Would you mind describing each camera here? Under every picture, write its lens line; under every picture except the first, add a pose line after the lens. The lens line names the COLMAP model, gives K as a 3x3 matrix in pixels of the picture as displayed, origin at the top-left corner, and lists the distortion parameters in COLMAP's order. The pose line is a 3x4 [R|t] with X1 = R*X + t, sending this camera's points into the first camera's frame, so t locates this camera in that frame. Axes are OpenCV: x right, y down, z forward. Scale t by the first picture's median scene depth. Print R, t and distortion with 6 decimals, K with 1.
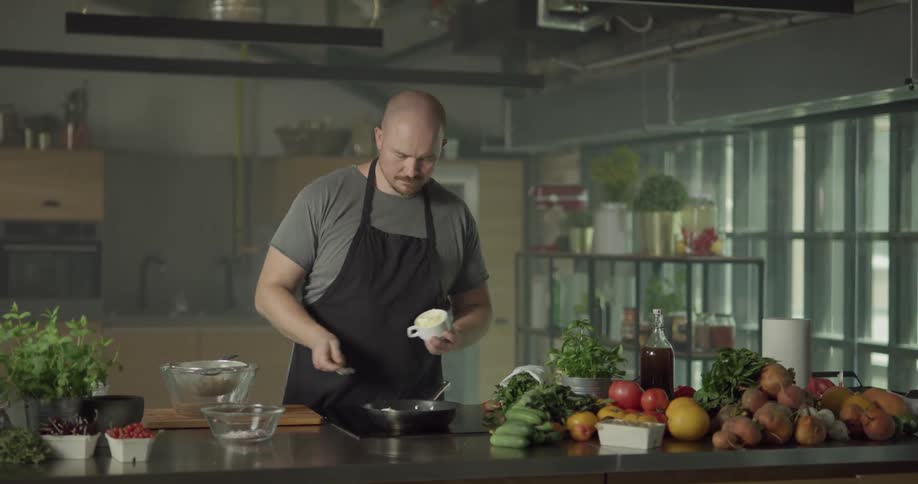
lens RADIAL K [[1525.9, 0, 459.0], [0, 1525.9, 242.0], [0, 0, 1]] dist [0.025096, 0.104059]
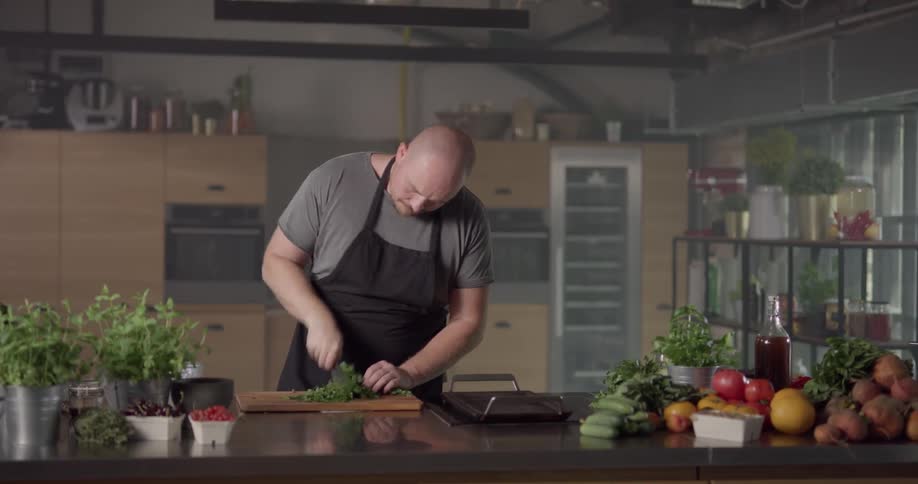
lens RADIAL K [[1525.9, 0, 459.0], [0, 1525.9, 242.0], [0, 0, 1]] dist [0.025096, 0.104059]
pose [[0.991194, 0.002750, -0.132386, 0.064659], [-0.001389, 0.999945, 0.010372, 0.000492], [0.132408, -0.010097, 0.991144, 0.025528]]
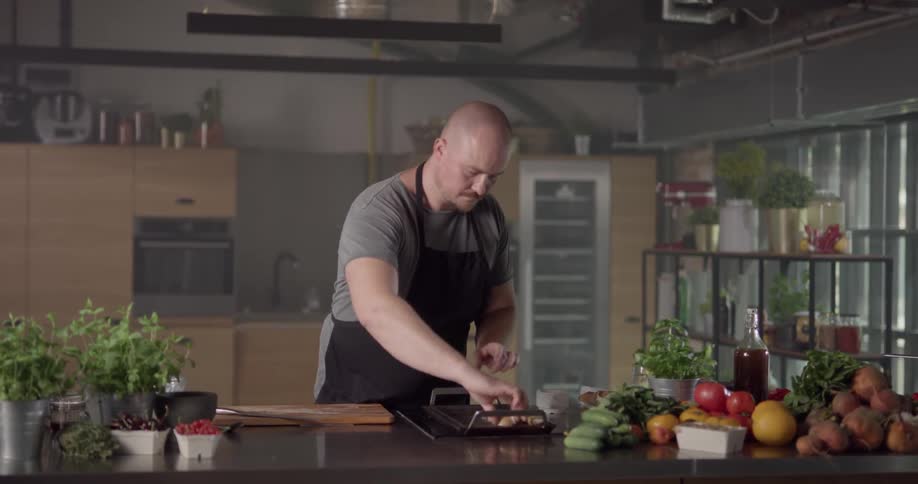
lens RADIAL K [[1525.9, 0, 459.0], [0, 1525.9, 242.0], [0, 0, 1]] dist [0.025096, 0.104059]
pose [[0.994270, 0.001210, -0.106892, 0.051569], [-0.001037, 0.999998, 0.001677, 0.000331], [0.106894, -0.001557, 0.994269, 0.020237]]
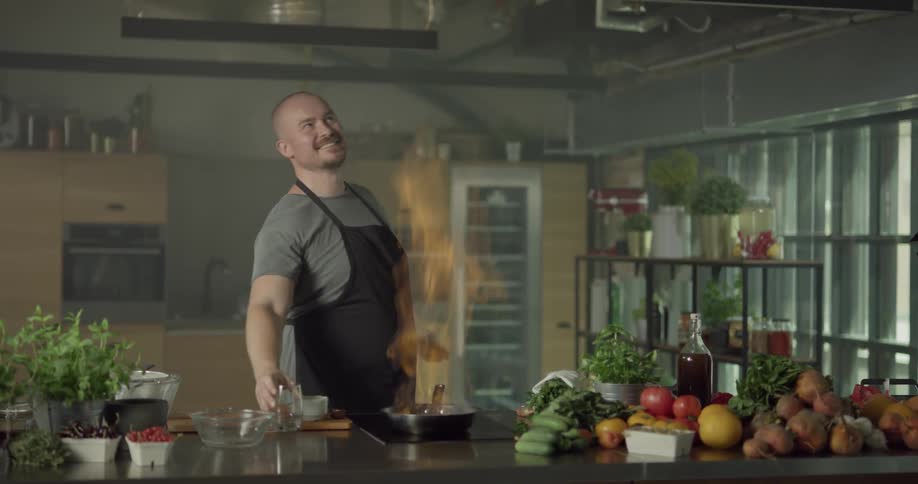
lens RADIAL K [[1525.9, 0, 459.0], [0, 1525.9, 242.0], [0, 0, 1]] dist [0.025096, 0.104059]
pose [[0.998470, 0.000724, -0.055288, 0.034479], [-0.000840, 0.999997, -0.002075, -0.000095], [0.055286, 0.002118, 0.998468, 0.013002]]
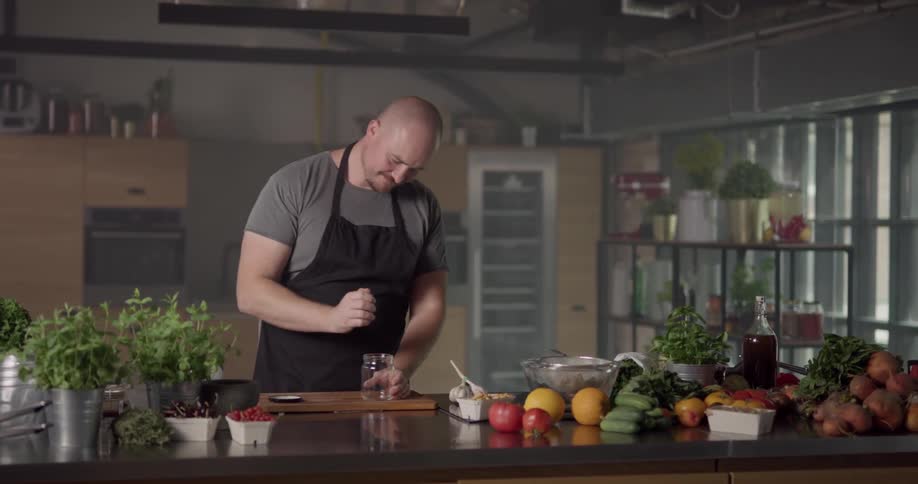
lens RADIAL K [[1525.9, 0, 459.0], [0, 1525.9, 242.0], [0, 0, 1]] dist [0.025096, 0.104059]
pose [[0.999232, 0.000858, -0.039182, -0.030027], [-0.000530, 0.999965, 0.008387, 0.000015], [0.039188, -0.008360, 0.999197, -0.010772]]
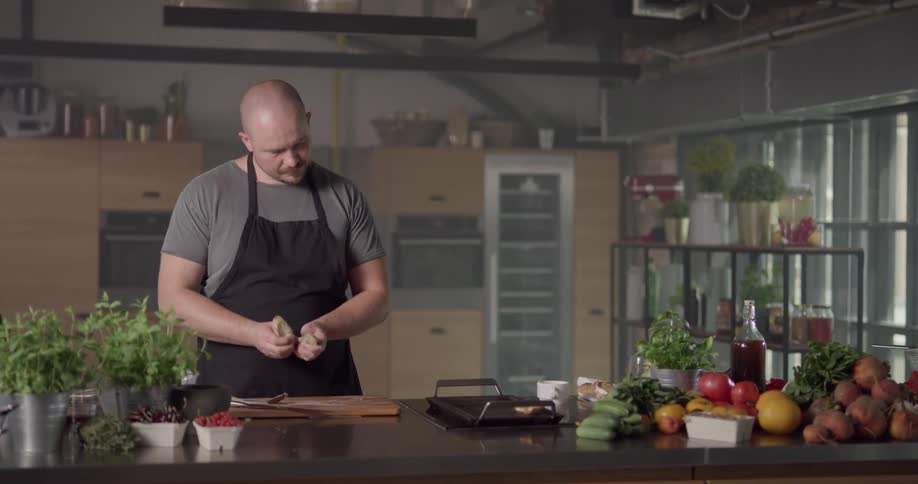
lens RADIAL K [[1525.9, 0, 459.0], [0, 1525.9, 242.0], [0, 0, 1]] dist [0.025096, 0.104059]
pose [[0.997815, 0.000764, -0.066072, 0.008741], [-0.000351, 0.999980, 0.006265, 0.000057], [0.066076, -0.006228, 0.997795, 0.004290]]
